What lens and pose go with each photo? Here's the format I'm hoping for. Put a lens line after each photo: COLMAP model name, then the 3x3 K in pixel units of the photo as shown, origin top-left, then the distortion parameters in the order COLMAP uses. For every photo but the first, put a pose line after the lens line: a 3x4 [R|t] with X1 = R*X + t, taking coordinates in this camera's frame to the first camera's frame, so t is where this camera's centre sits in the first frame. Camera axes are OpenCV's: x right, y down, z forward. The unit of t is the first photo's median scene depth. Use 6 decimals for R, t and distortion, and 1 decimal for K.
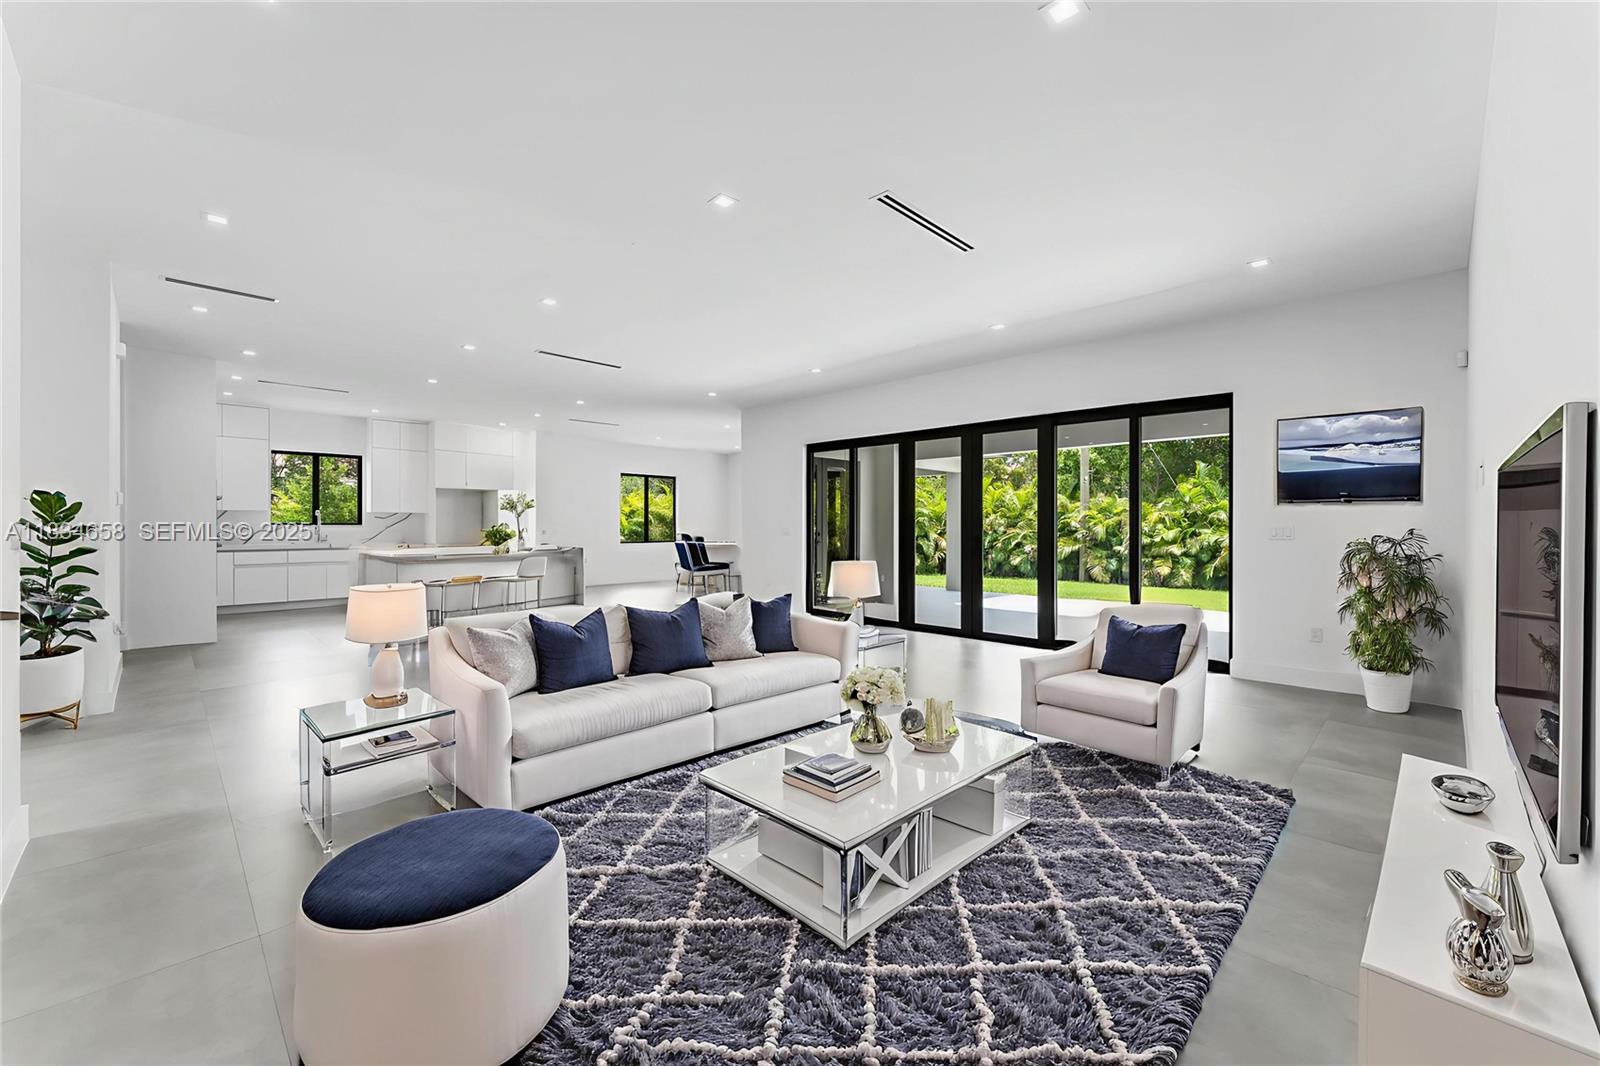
lens RADIAL K [[642.5, 0, 795.5], [0, 642.5, 525.8], [0, 0, 1]] dist [-0.001567, -0.000174]
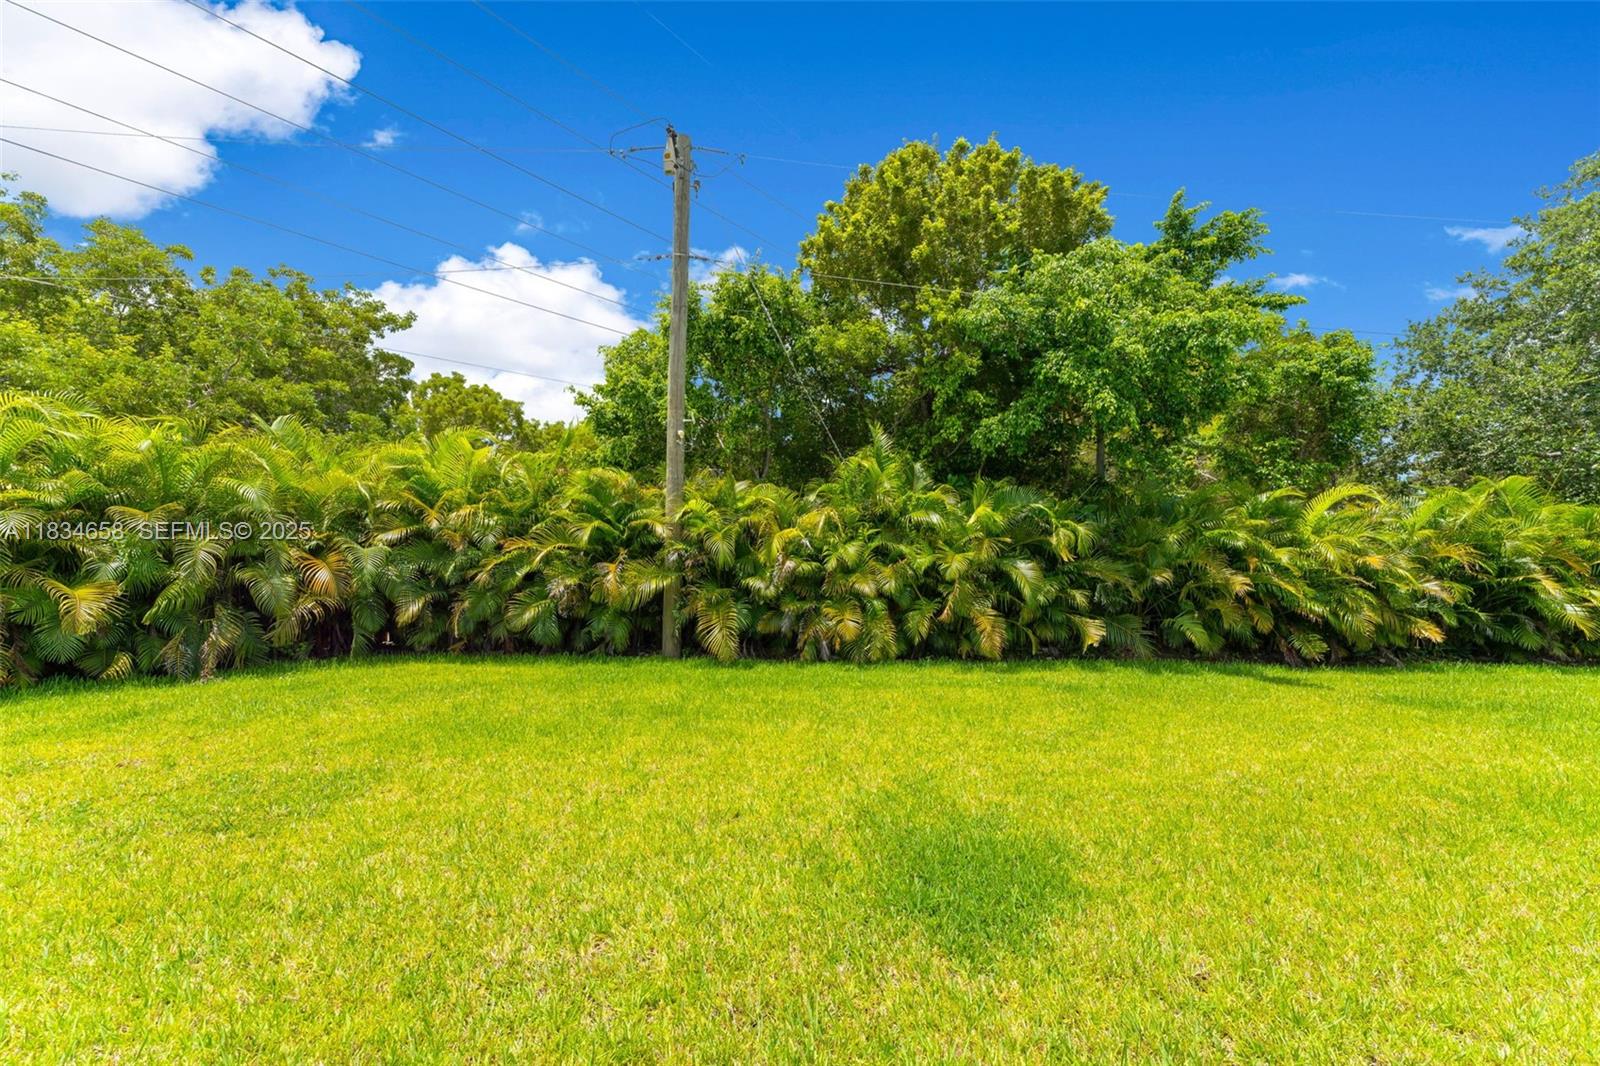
lens RADIAL K [[654.1, 0, 814.3], [0, 654.1, 535.3], [0, 0, 1]] dist [0.000601, 0.000140]
pose [[0.709629, 0.010033, 0.704504, 0.194800], [-0.014591, 0.999893, 0.000457, -0.001048], [-0.704425, -0.010604, 0.709699, 0.626388]]
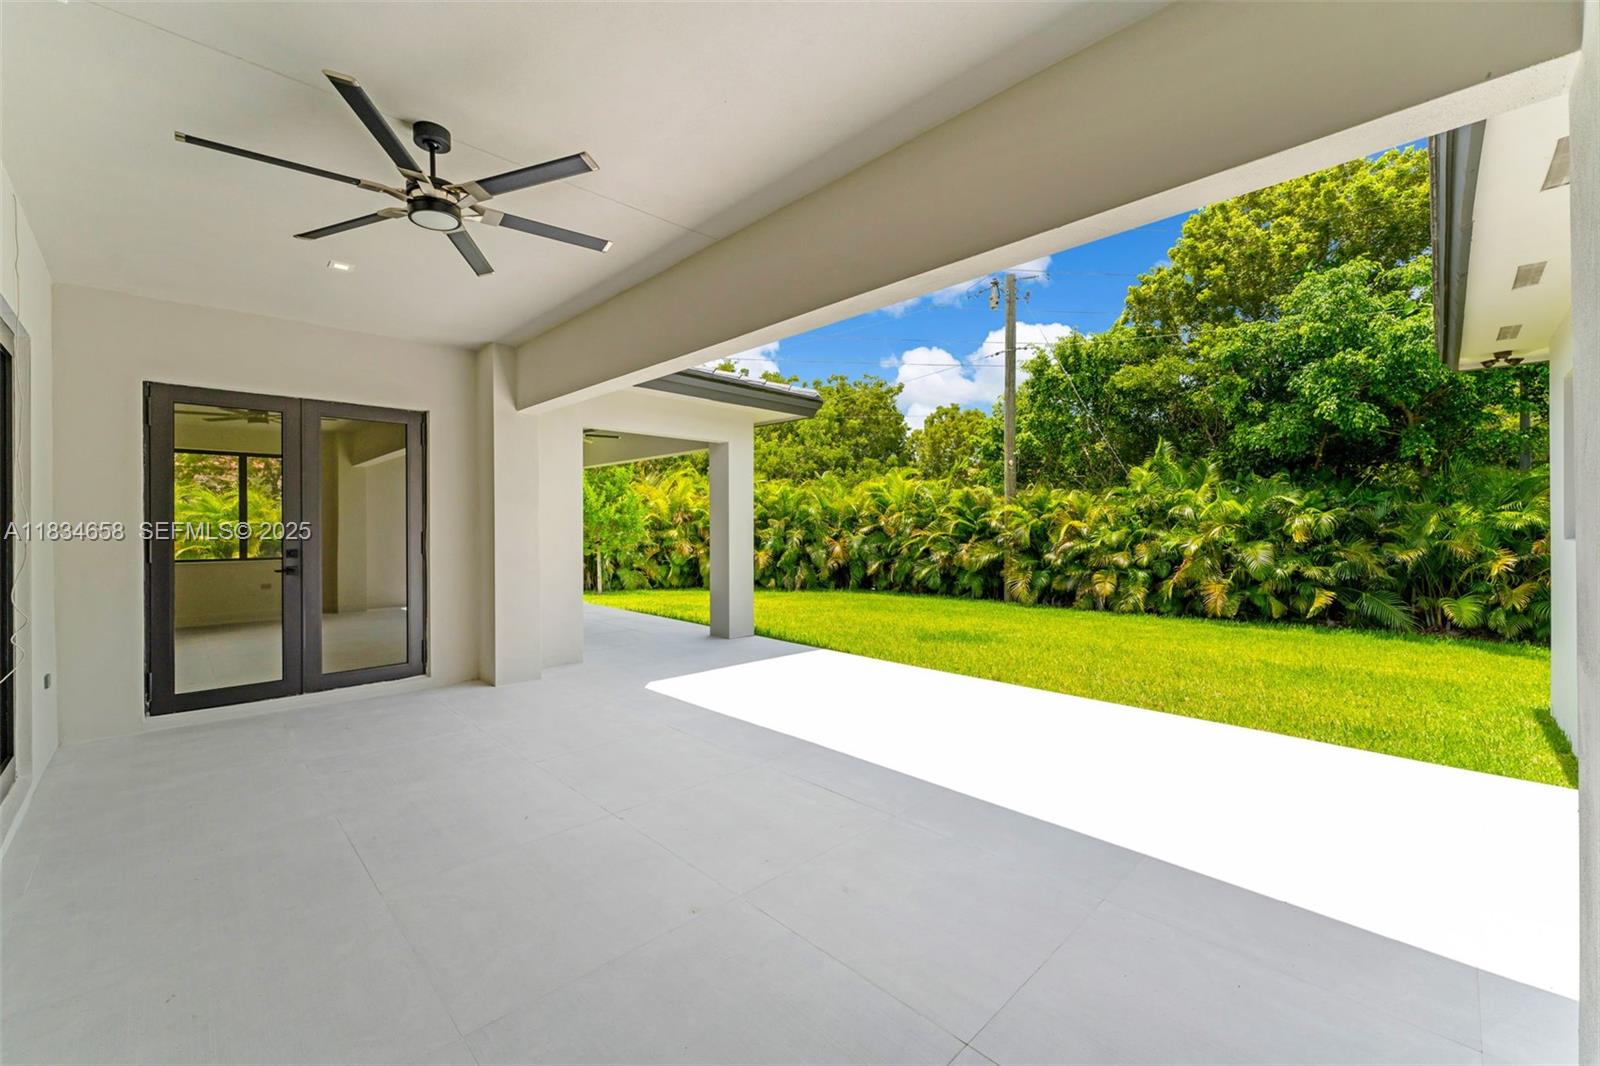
lens RADIAL K [[642.5, 0, 795.5], [0, 642.5, 525.8], [0, 0, 1]] dist [-0.001567, -0.000174]
pose [[0.999910, -0.005906, -0.012031, 0.222695], [0.005917, 0.999982, 0.000893, -0.002739], [0.012025, -0.000964, 0.999927, 0.262413]]
